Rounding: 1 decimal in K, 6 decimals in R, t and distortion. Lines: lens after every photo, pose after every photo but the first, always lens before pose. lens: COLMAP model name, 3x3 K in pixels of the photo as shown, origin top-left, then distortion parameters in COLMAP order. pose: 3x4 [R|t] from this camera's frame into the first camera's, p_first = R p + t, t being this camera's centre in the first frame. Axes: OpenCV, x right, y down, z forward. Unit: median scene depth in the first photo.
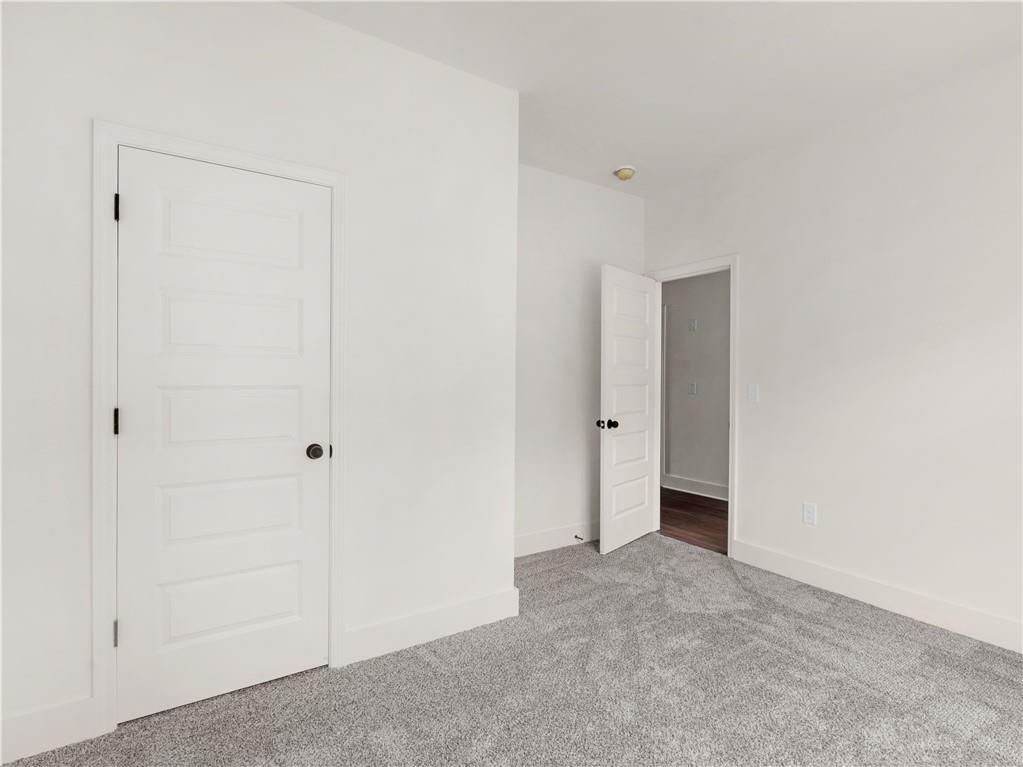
lens RADIAL K [[525.2, 0, 518.2], [0, 525.2, 379.1], [0, 0, 1]] dist [-0.017781, -0.001573]
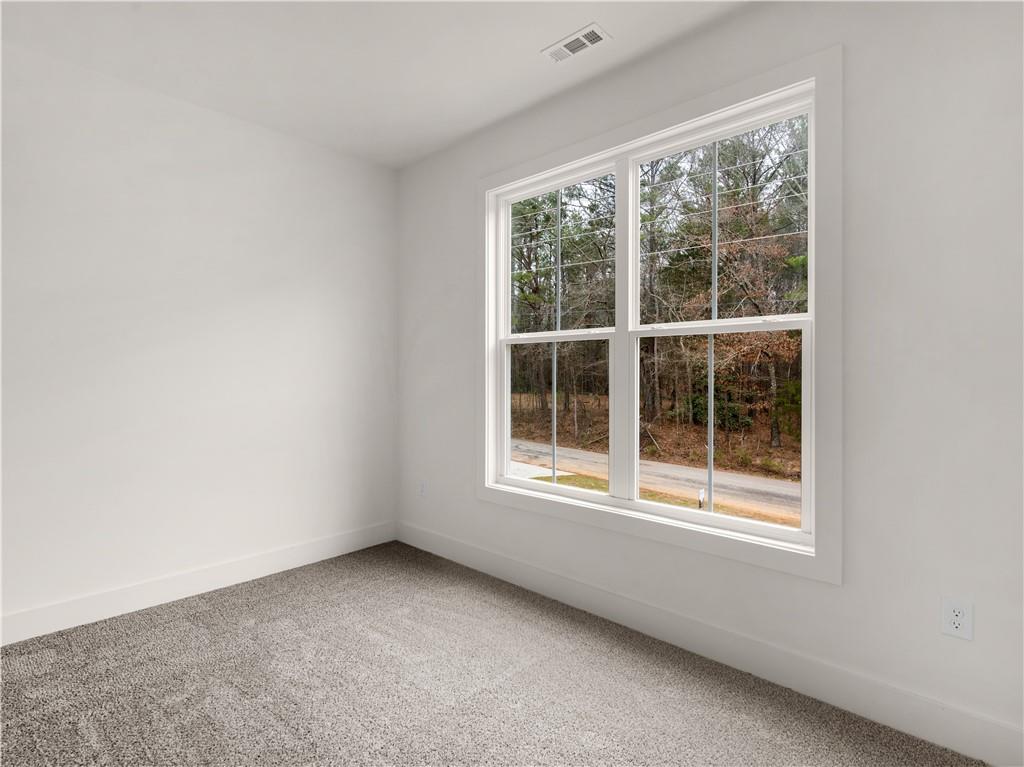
lens RADIAL K [[525.7, 0, 513.0], [0, 525.7, 379.7], [0, 0, 1]] dist [-0.017781, -0.001573]
pose [[-0.231725, -0.030277, 0.972310, -0.482284], [0.001743, 0.999501, 0.031539, -0.033216], [-0.972780, 0.009003, -0.231556, 0.609961]]
